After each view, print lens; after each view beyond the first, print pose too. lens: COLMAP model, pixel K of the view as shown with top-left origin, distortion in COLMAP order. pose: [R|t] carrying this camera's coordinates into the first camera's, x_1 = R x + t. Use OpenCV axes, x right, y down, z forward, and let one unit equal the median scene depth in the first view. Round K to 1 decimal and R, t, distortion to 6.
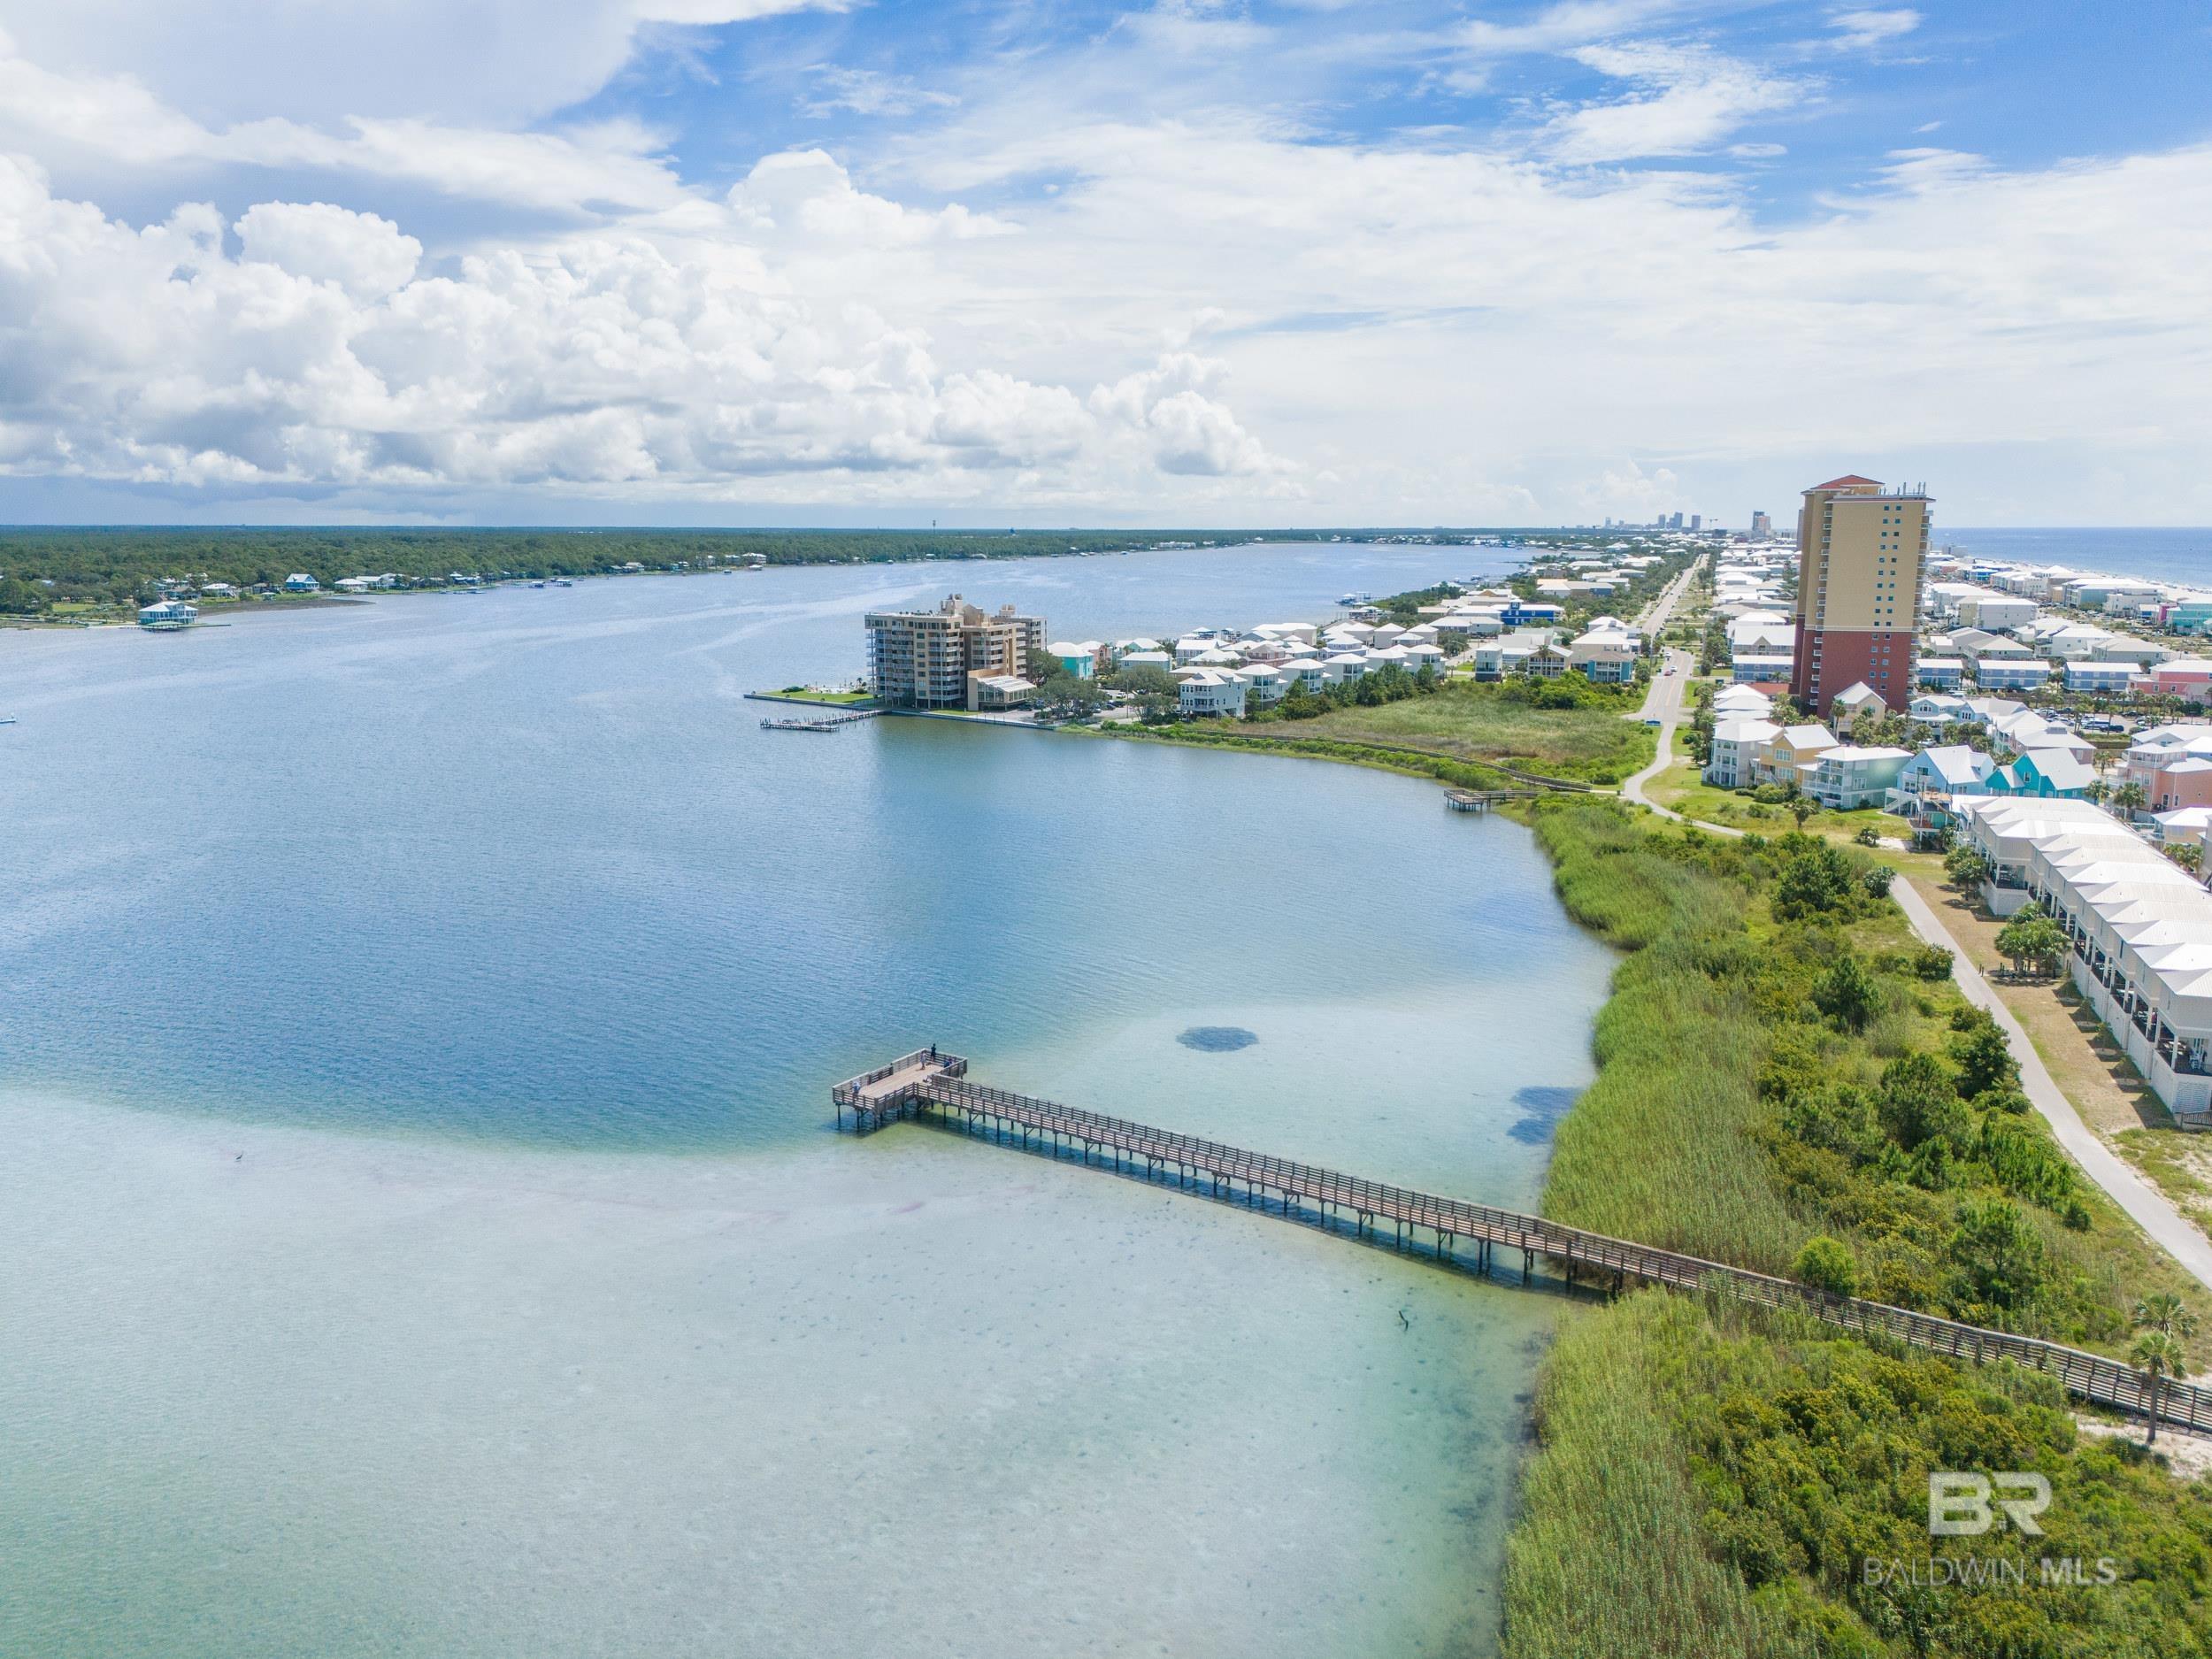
lens RADIAL K [[1557.8, 0, 1102.8], [0, 1557.8, 736.0], [0, 0, 1]] dist [-0.003916, -0.016514]
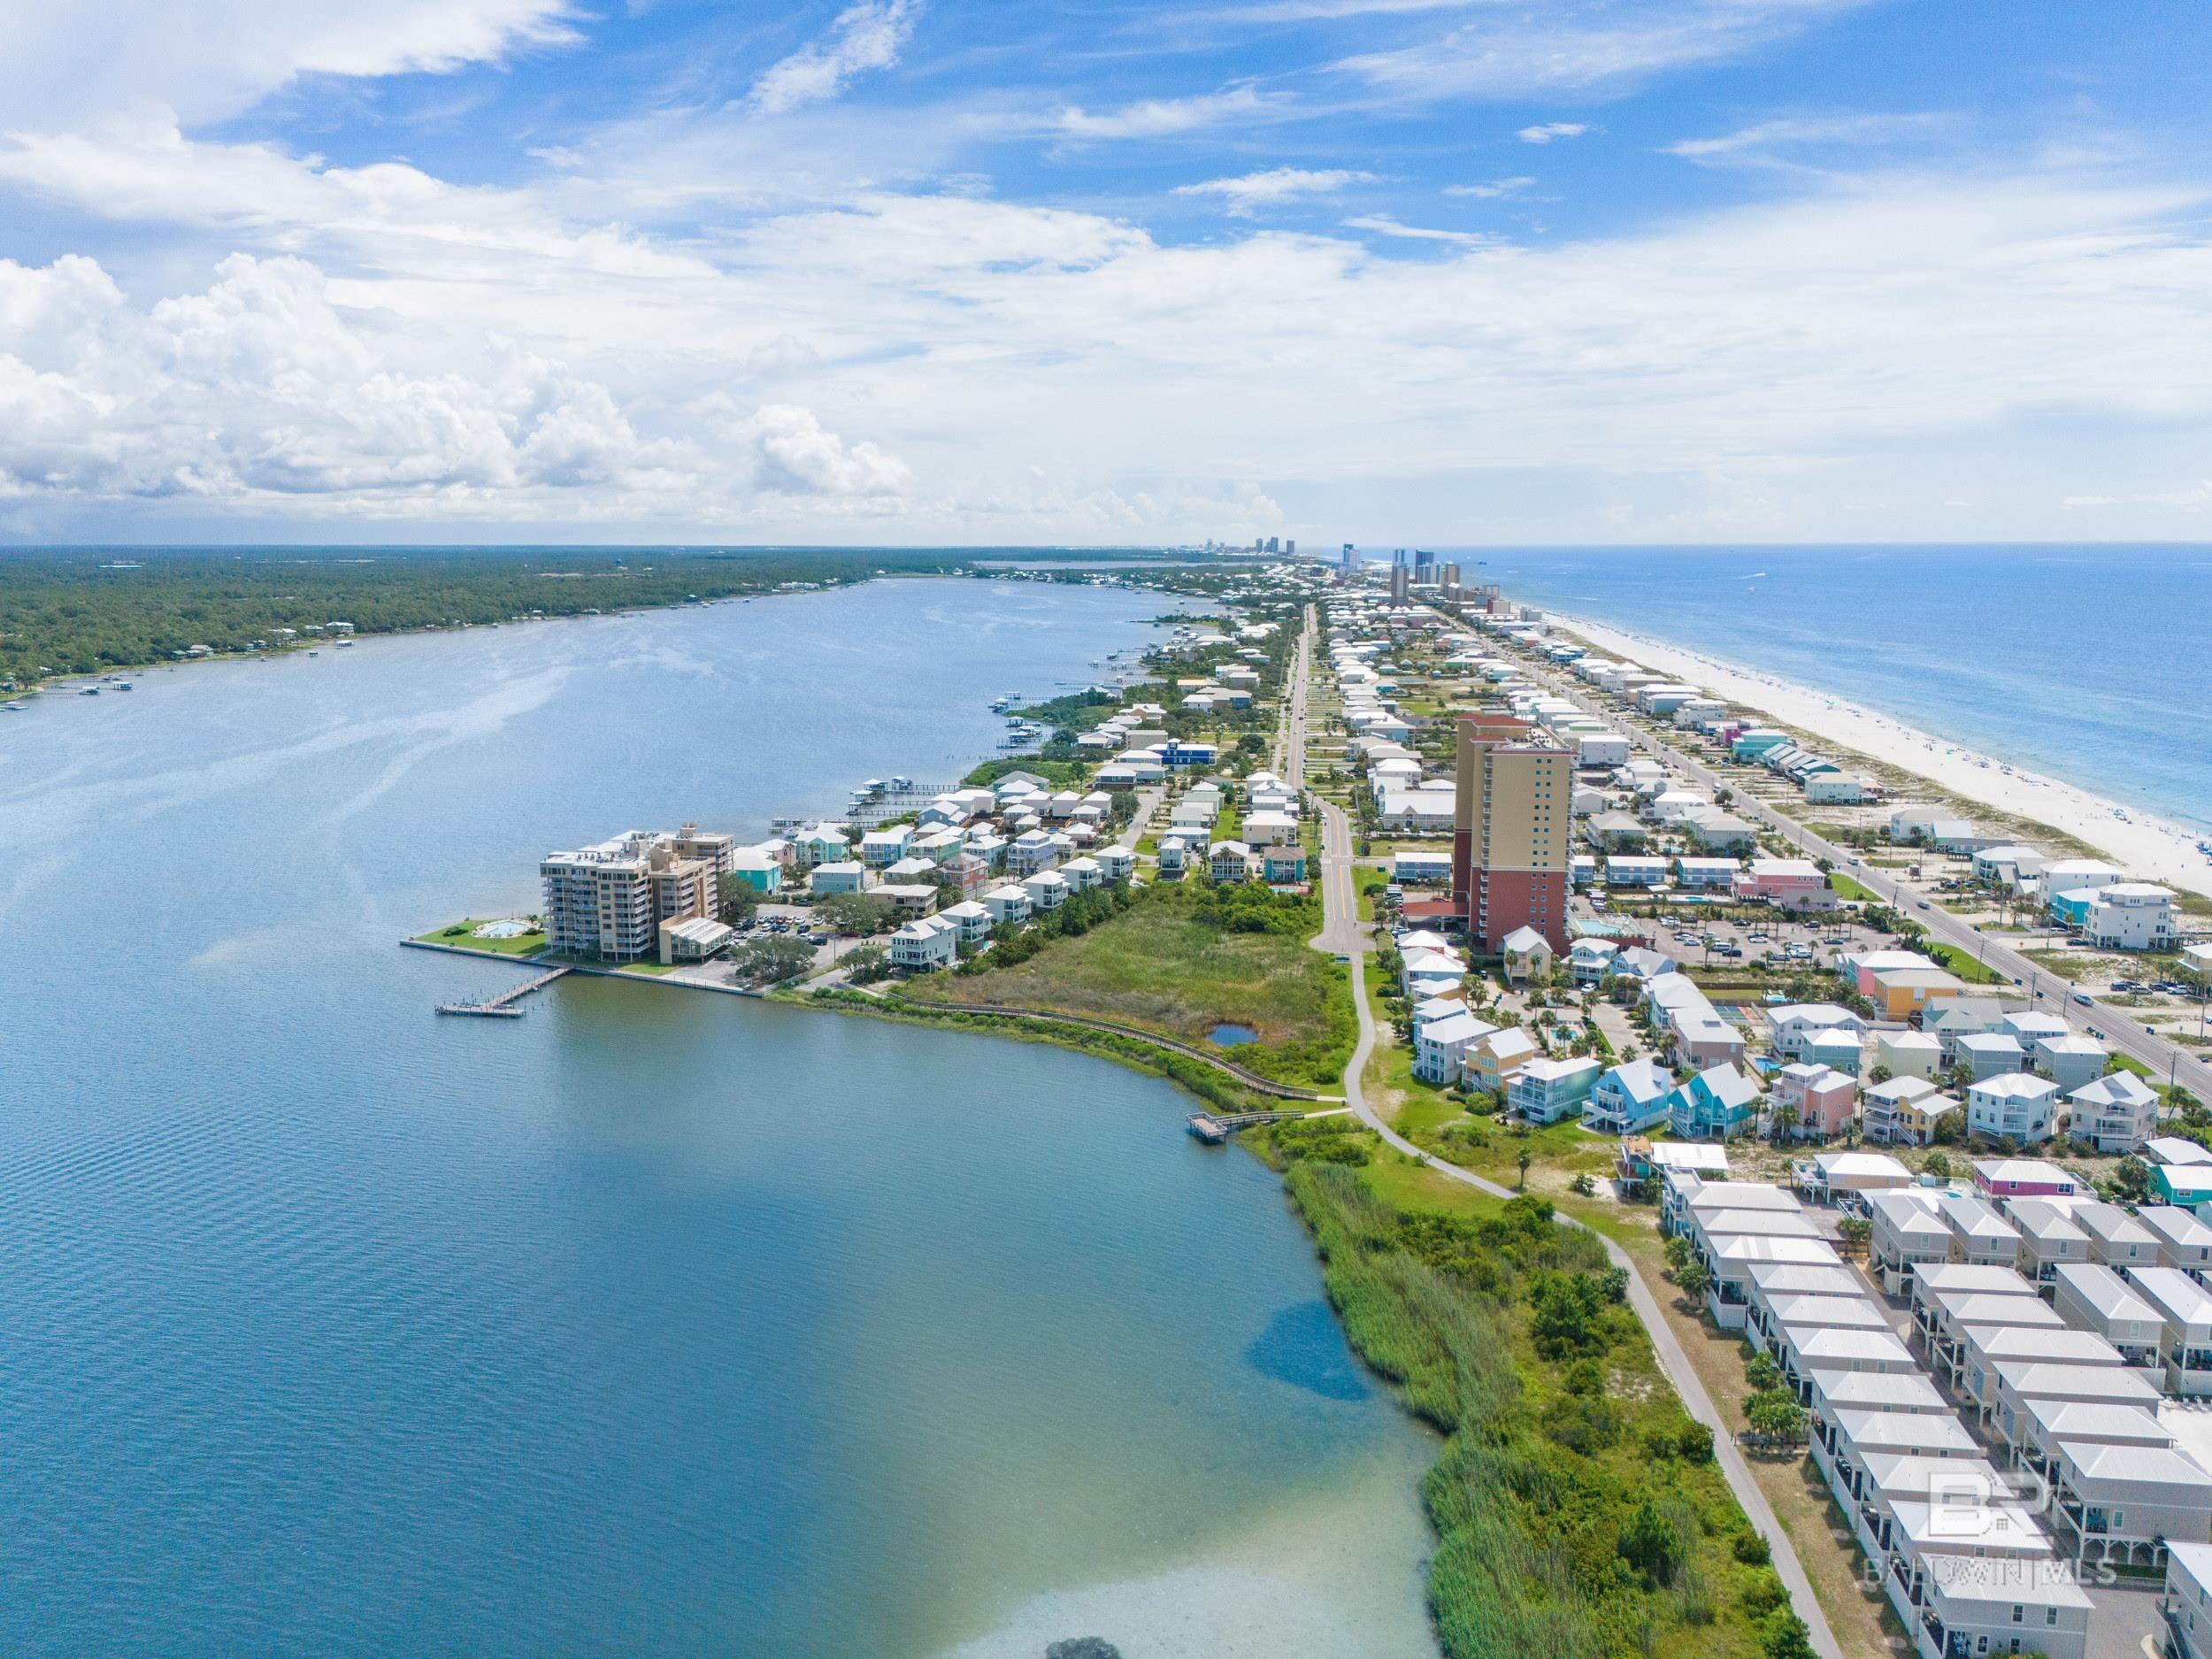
lens RADIAL K [[1557.8, 0, 1102.8], [0, 1557.8, 736.0], [0, 0, 1]] dist [-0.003916, -0.016514]
pose [[0.970702, -0.039719, 0.236981, -0.043638], [0.044070, 0.998943, -0.013091, -0.130614], [-0.236211, 0.023151, 0.971426, 0.003350]]
